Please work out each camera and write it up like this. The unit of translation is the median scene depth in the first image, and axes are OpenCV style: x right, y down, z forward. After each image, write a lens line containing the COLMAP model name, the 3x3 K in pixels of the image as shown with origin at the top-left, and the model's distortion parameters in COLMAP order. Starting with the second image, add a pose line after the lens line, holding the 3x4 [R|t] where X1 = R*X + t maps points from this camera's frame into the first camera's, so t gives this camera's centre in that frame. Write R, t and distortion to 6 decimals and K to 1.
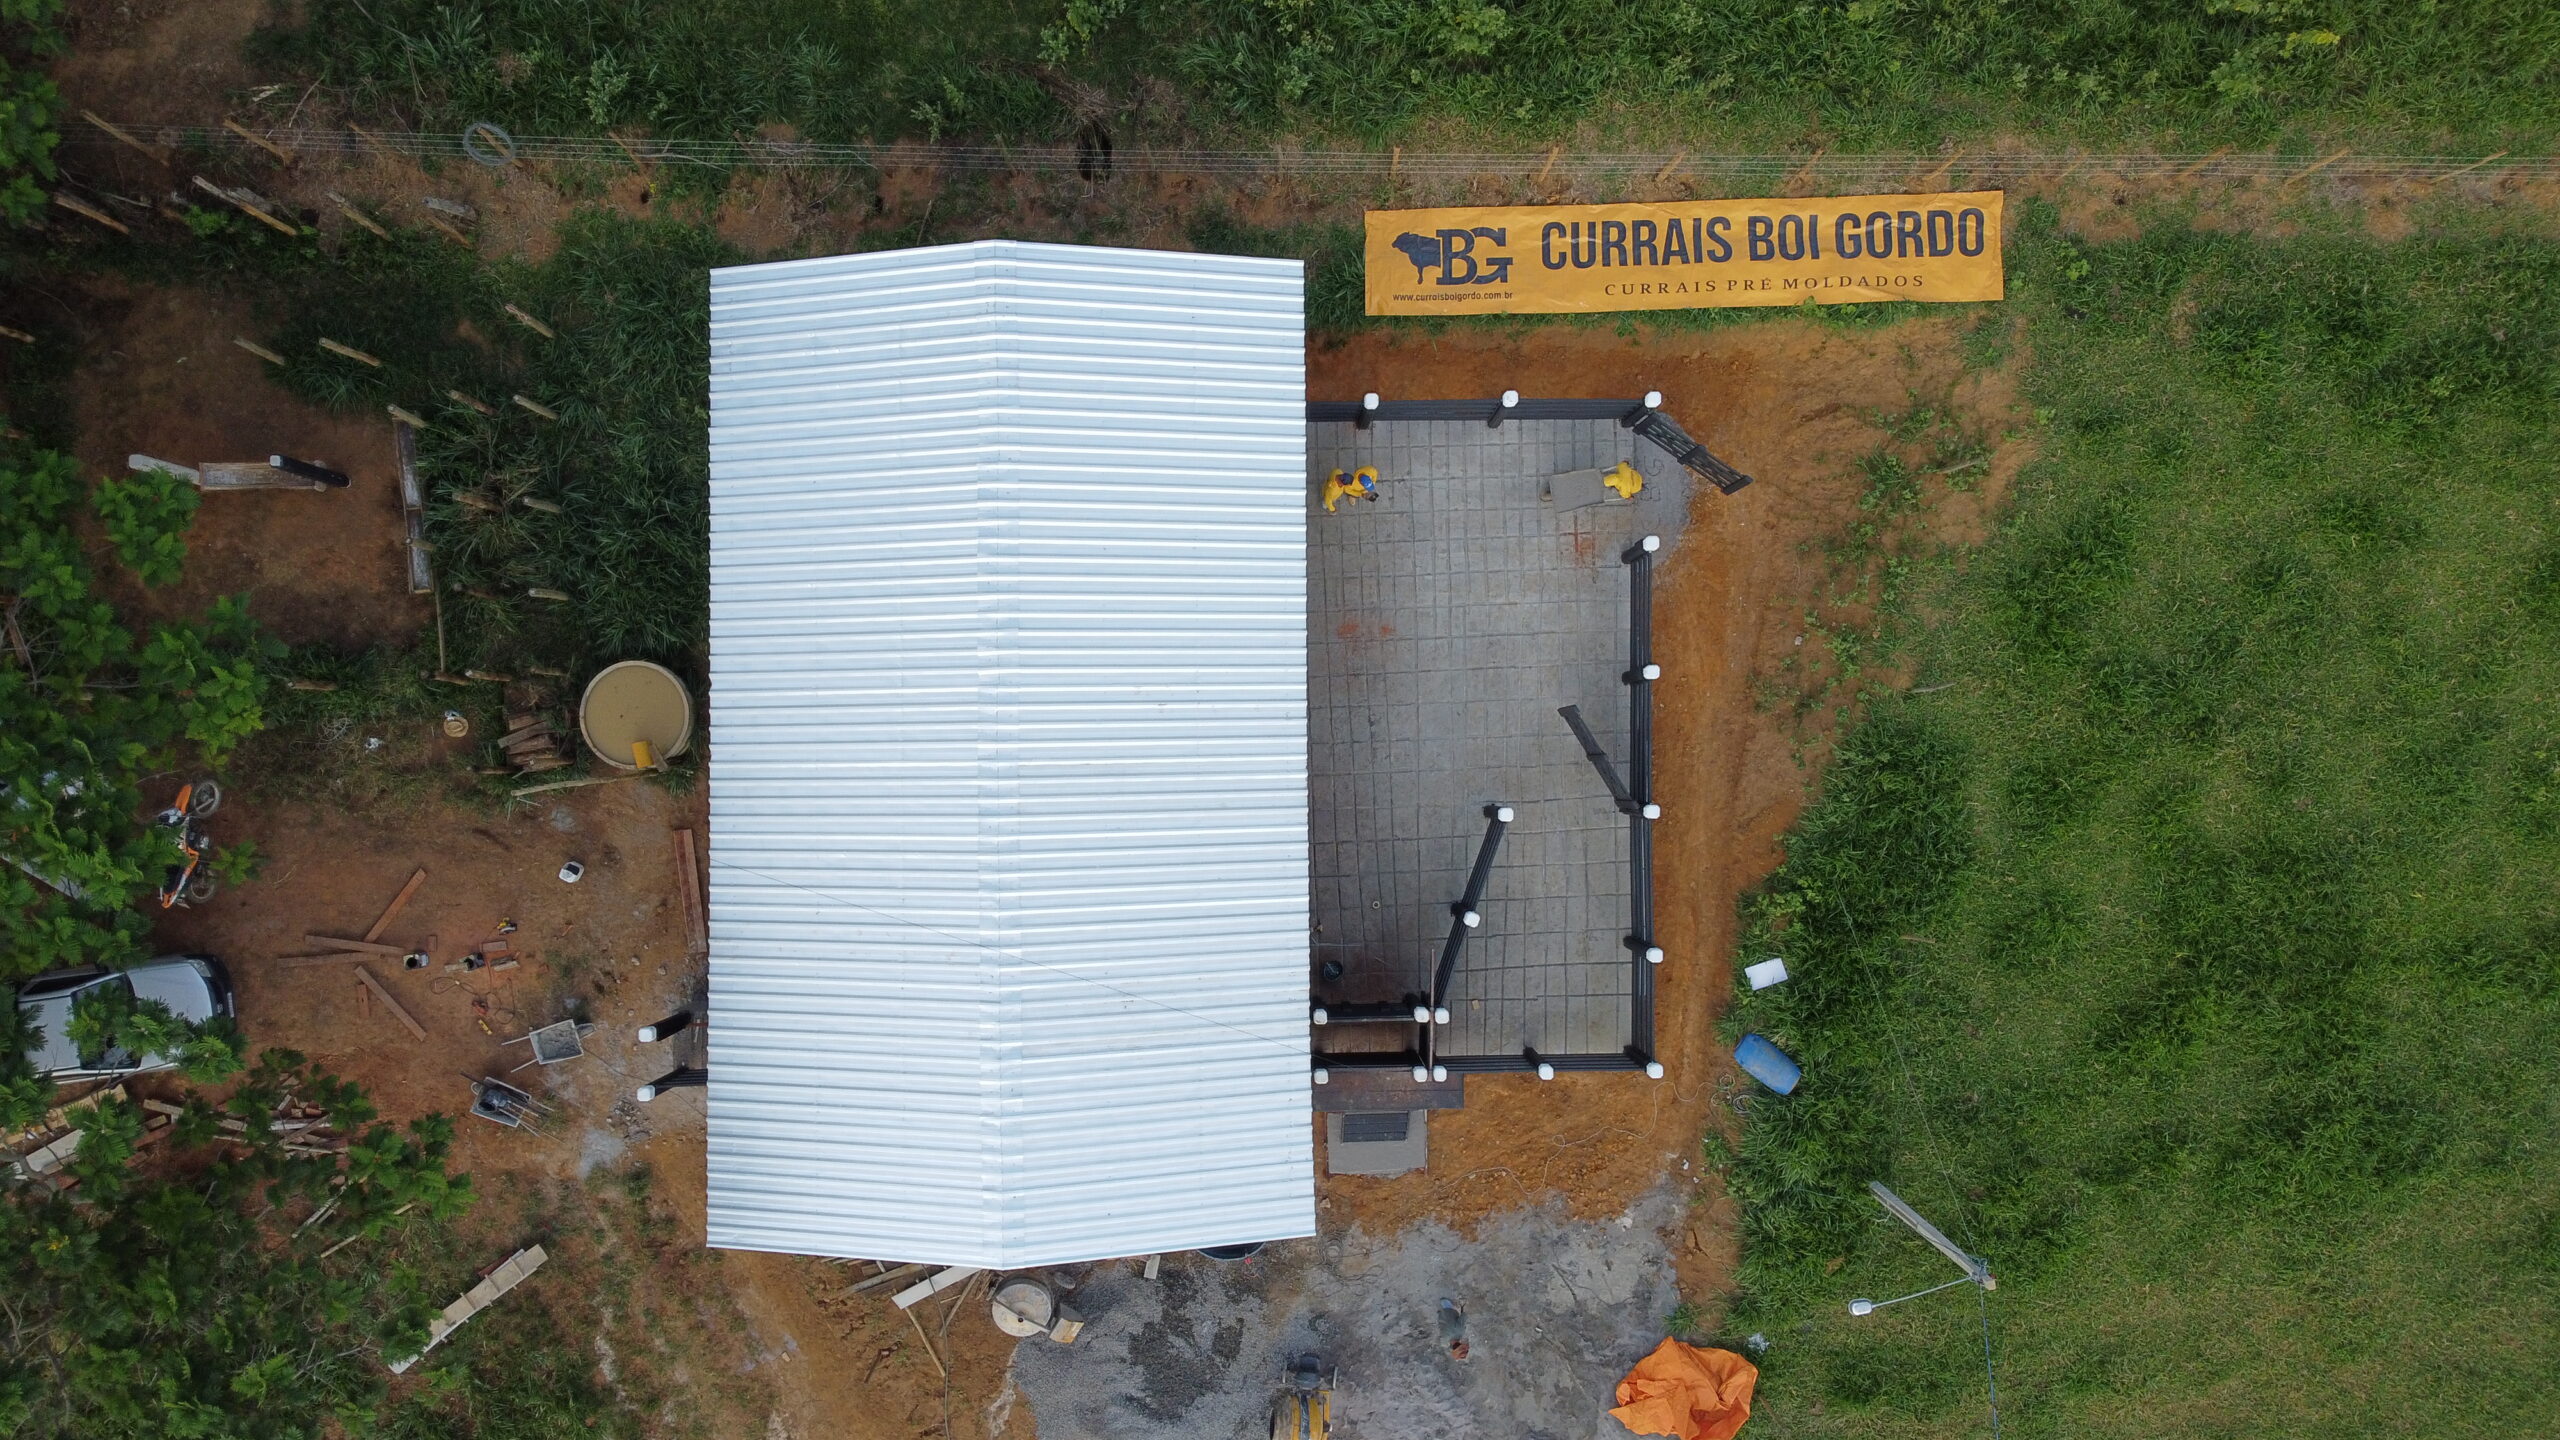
lens RADIAL K [[1944.7, 0, 1277.0], [0, 1944.7, 721.2], [0, 0, 1]] dist [-0.003947, -0.001981]
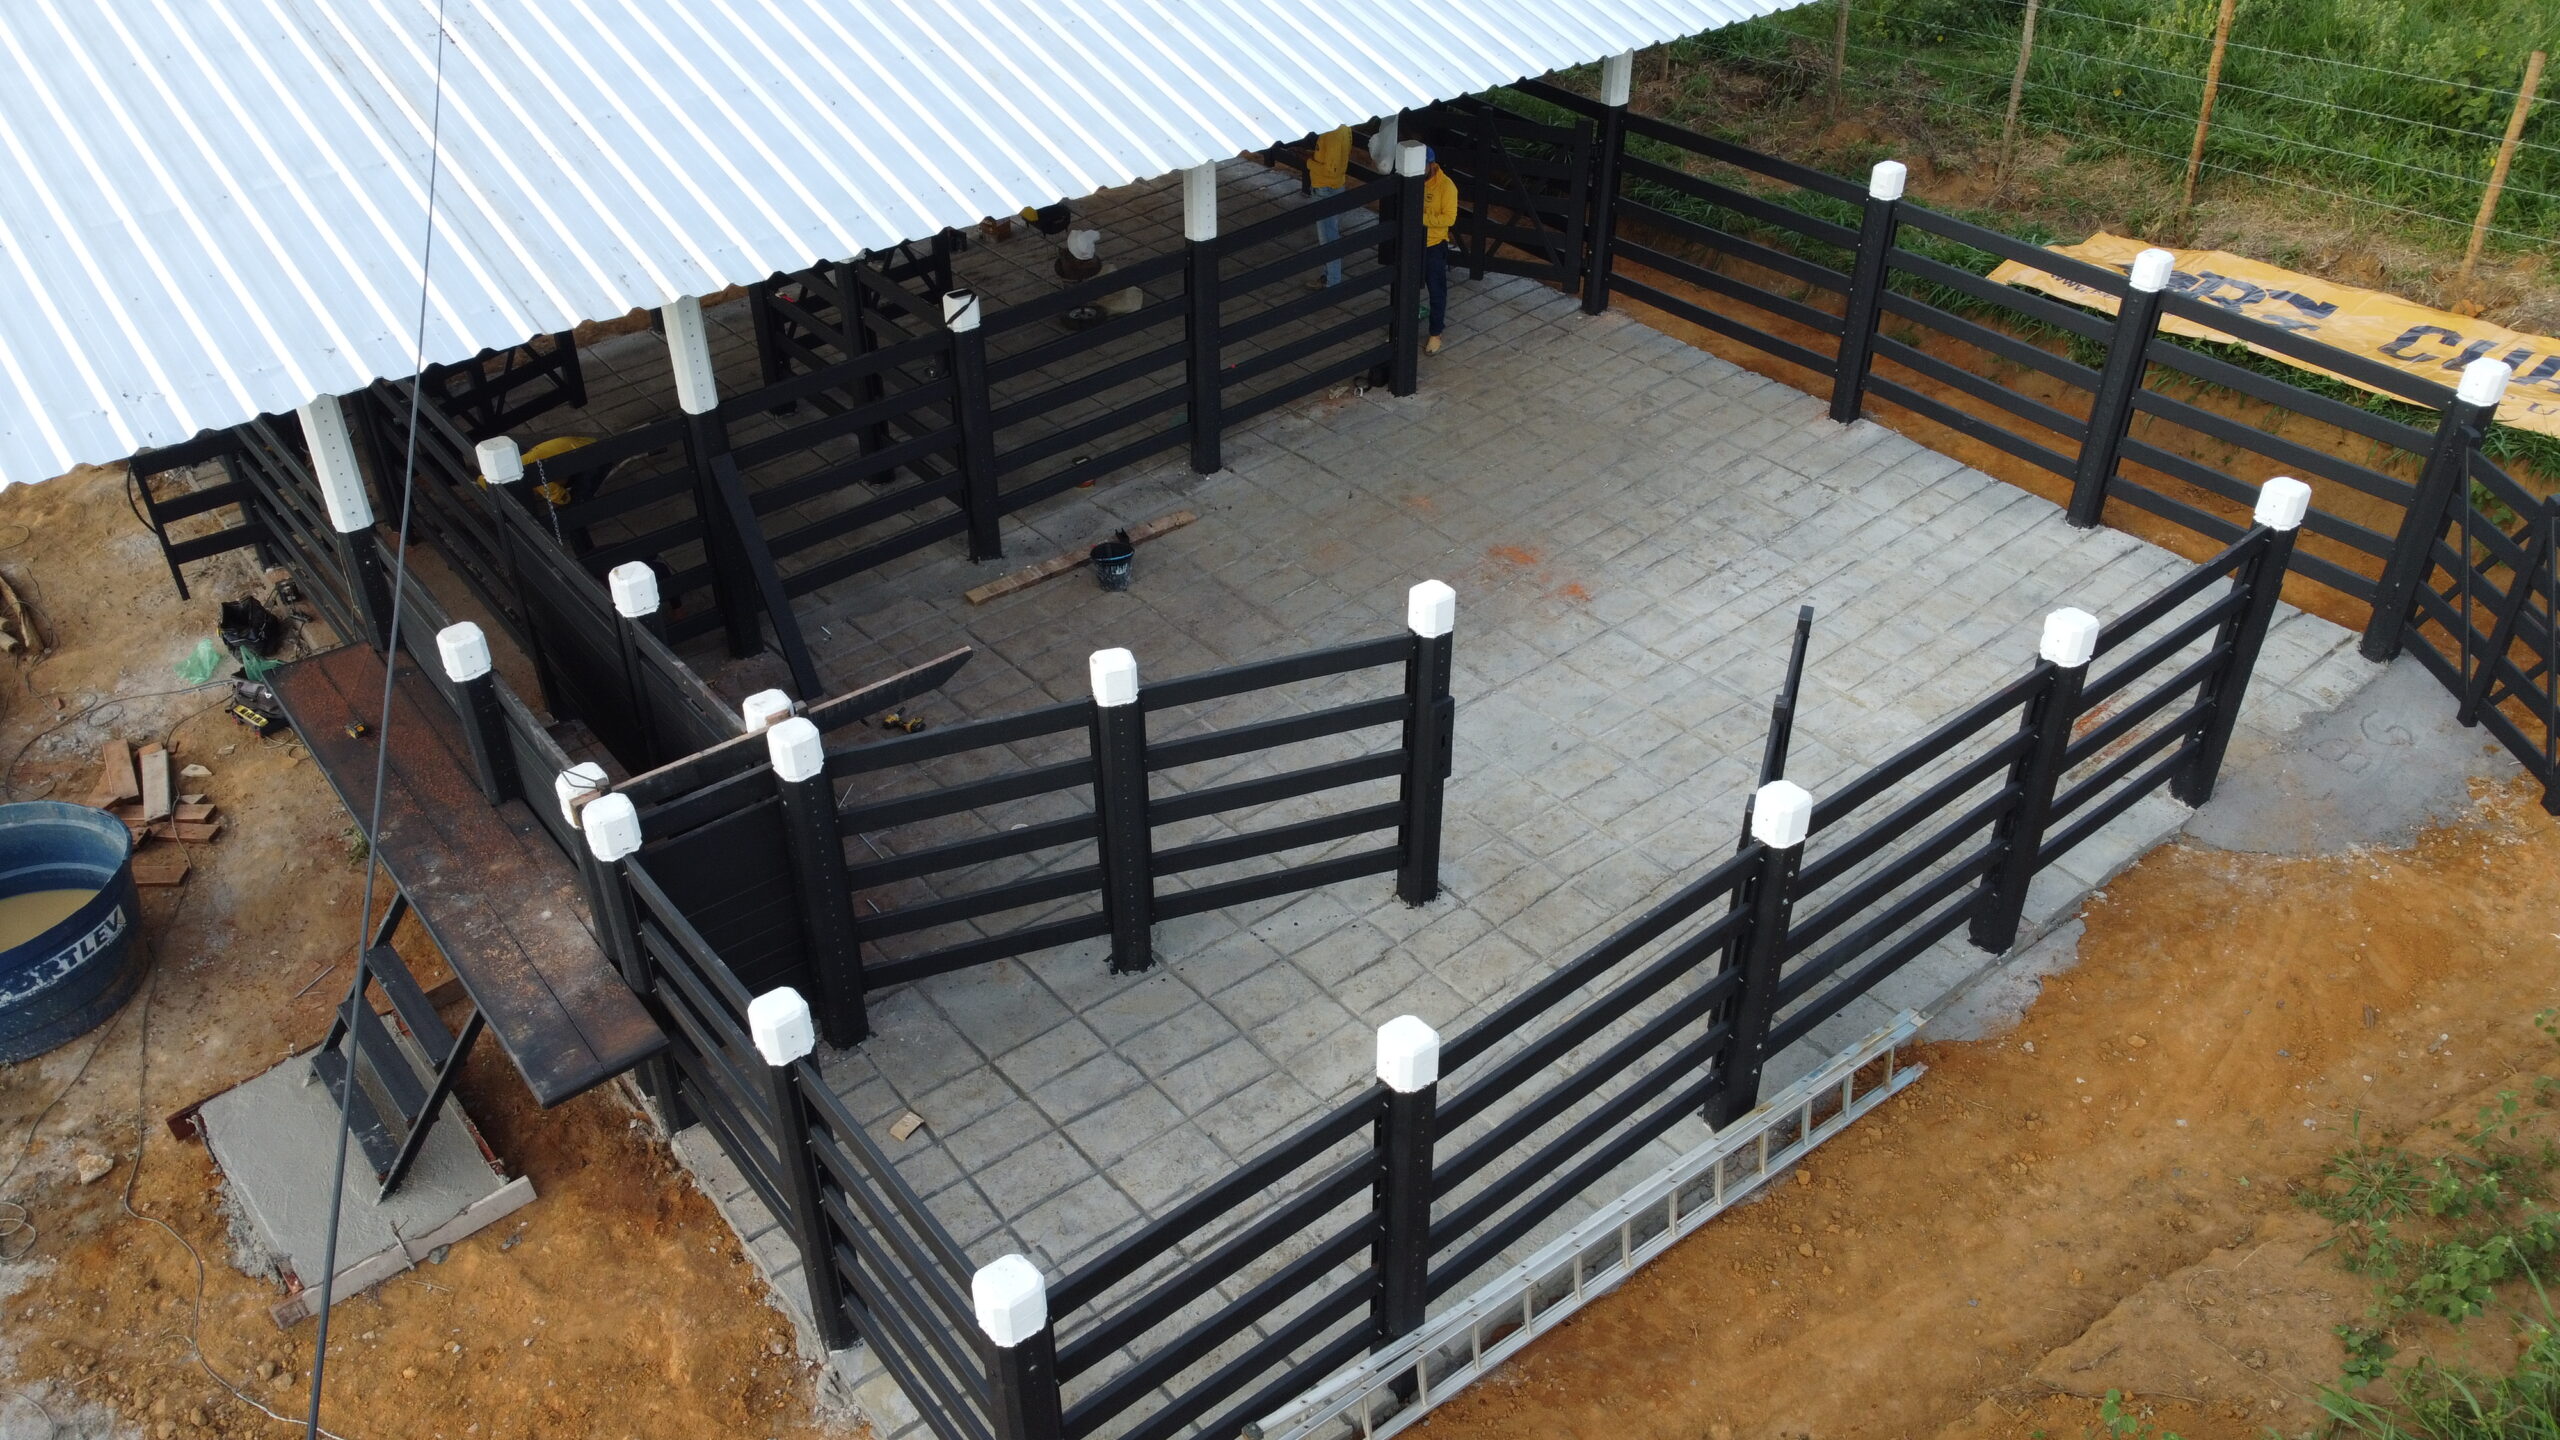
lens RADIAL K [[1944.7, 0, 1274.7], [0, 1944.7, 720.9], [0, 0, 1]] dist [-0.003947, -0.001981]
pose [[0.613583, 0.438089, -0.656958, 0.317978], [-0.789091, 0.370941, -0.489632, 0.231700], [0.029190, 0.818829, 0.573295, 0.797453]]
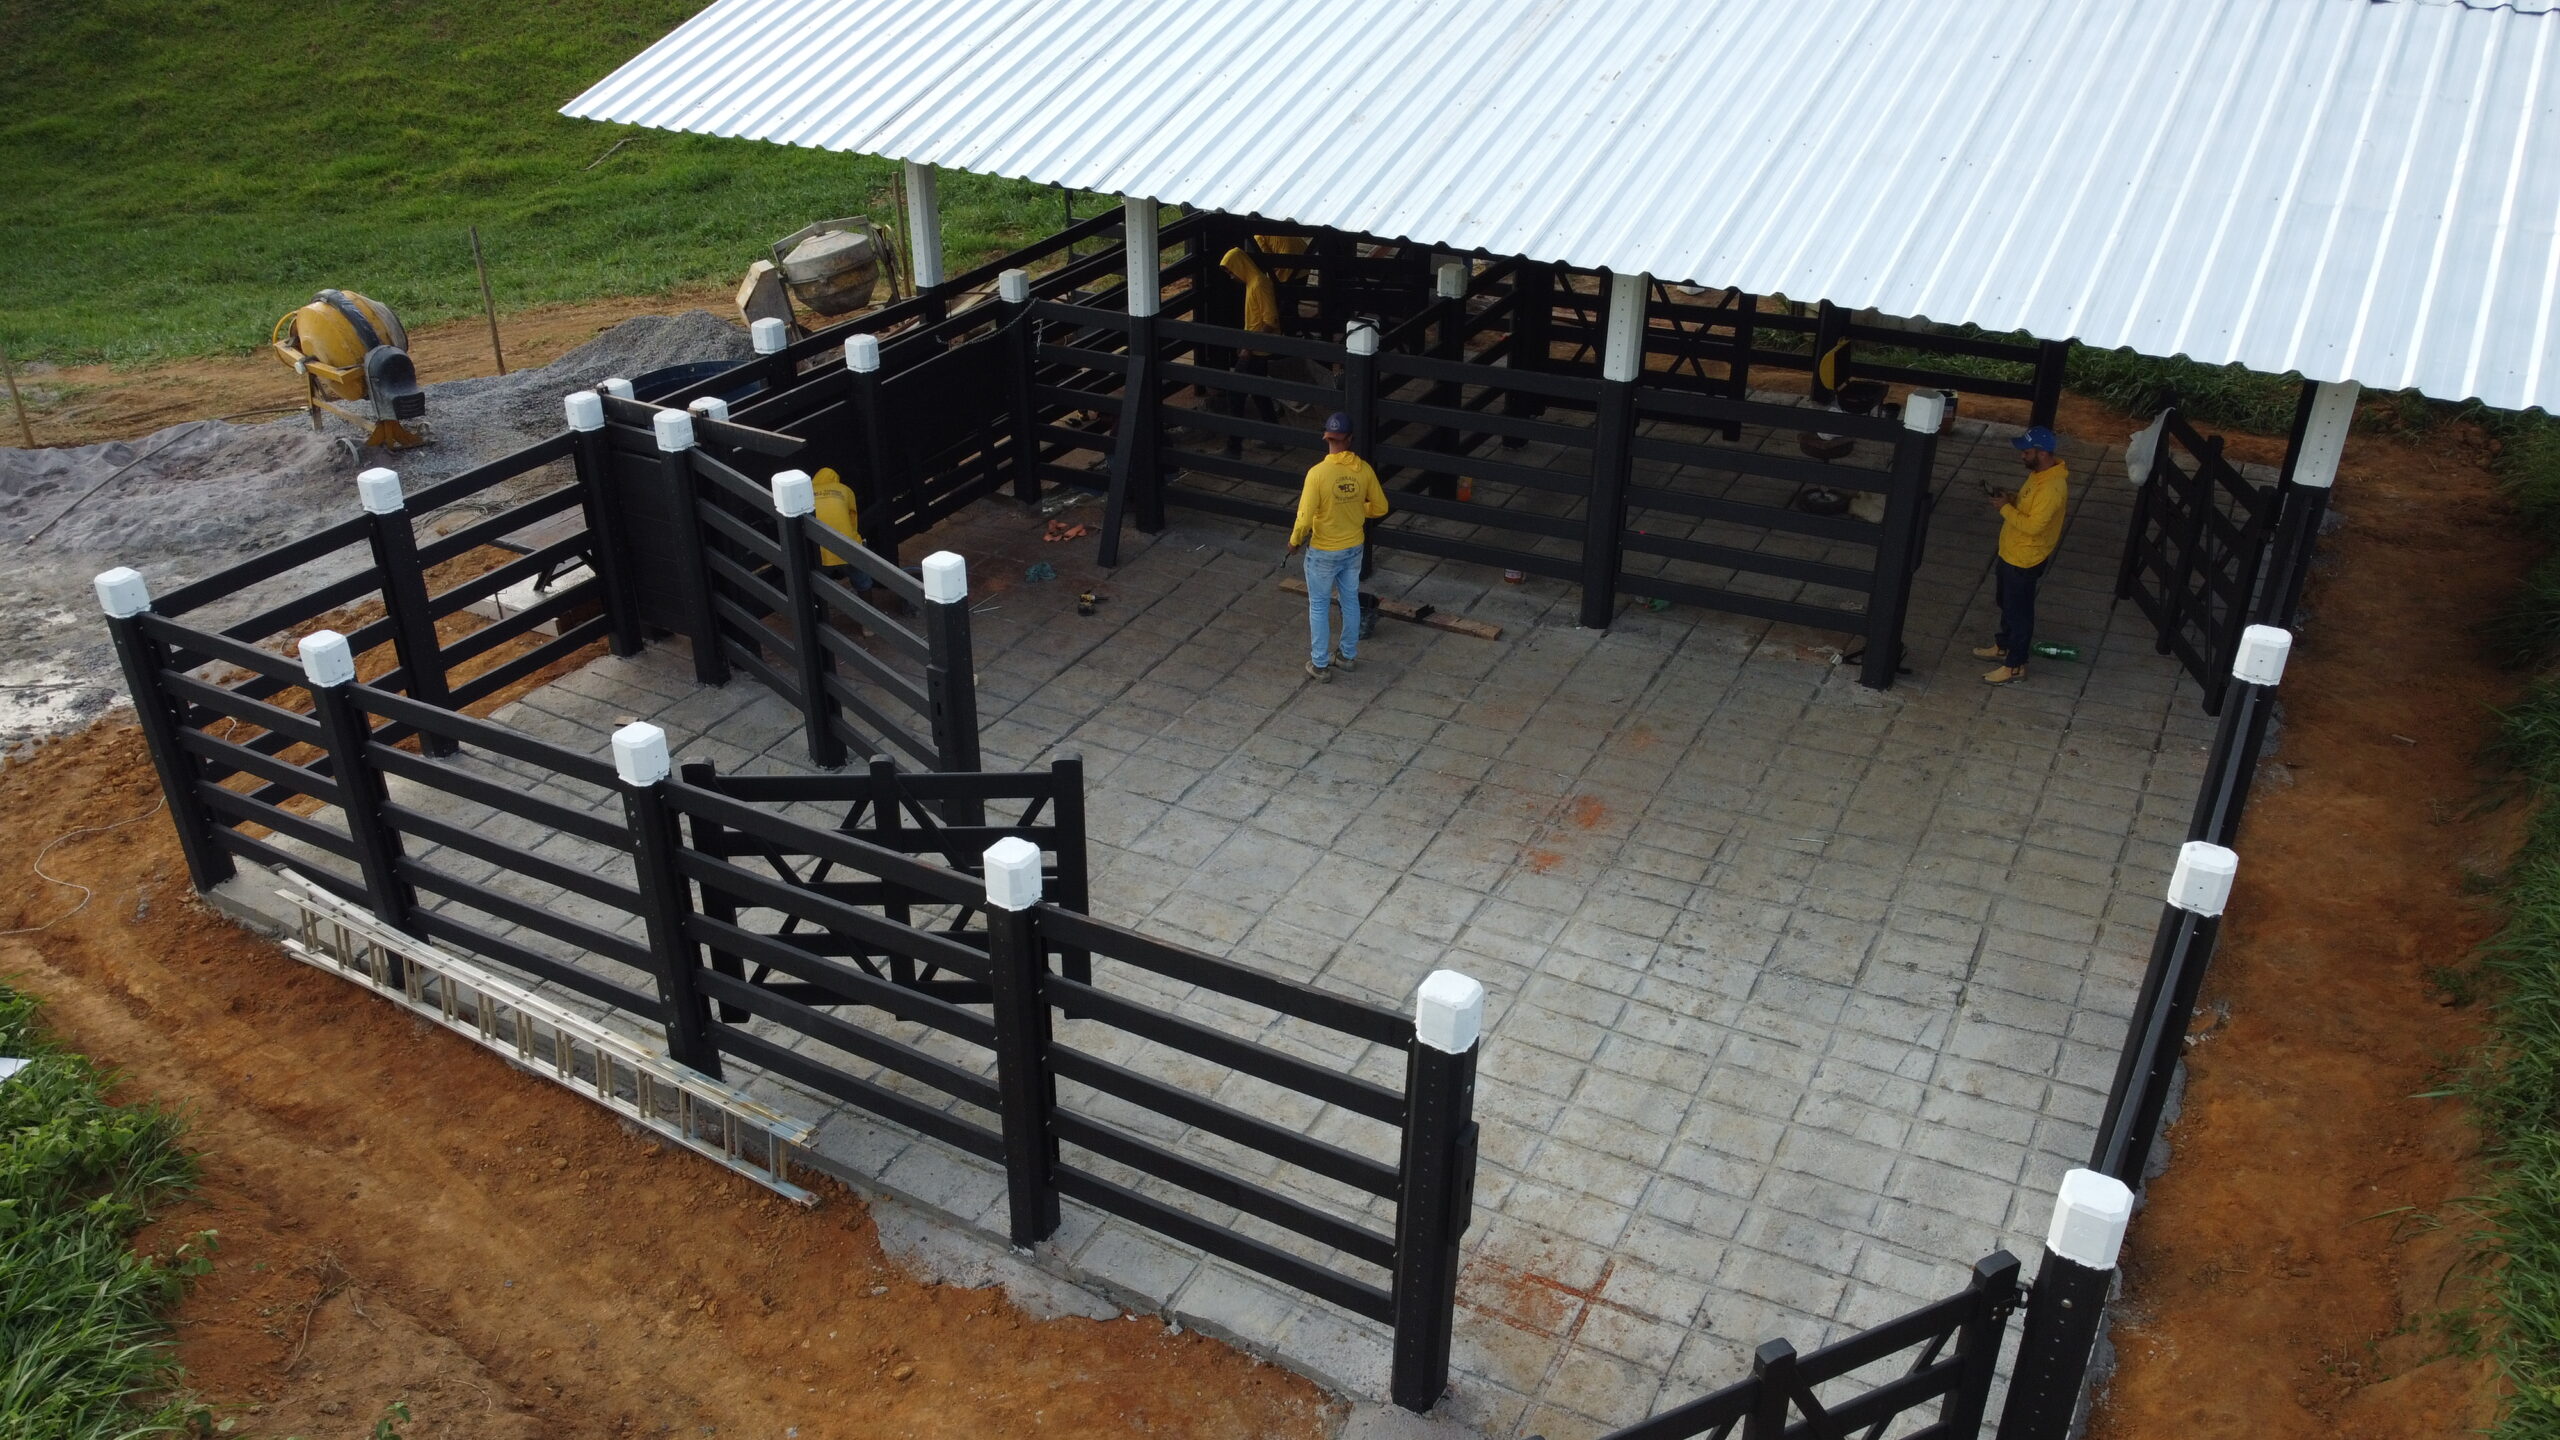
lens RADIAL K [[1944.7, 0, 1265.6], [0, 1944.7, 720.5], [0, 0, 1]] dist [-0.003947, -0.001981]
pose [[-0.513959, 0.405731, -0.755796, 0.355477], [-0.857751, -0.232366, 0.458551, -0.166328], [0.010427, 0.883962, 0.467443, 0.829705]]
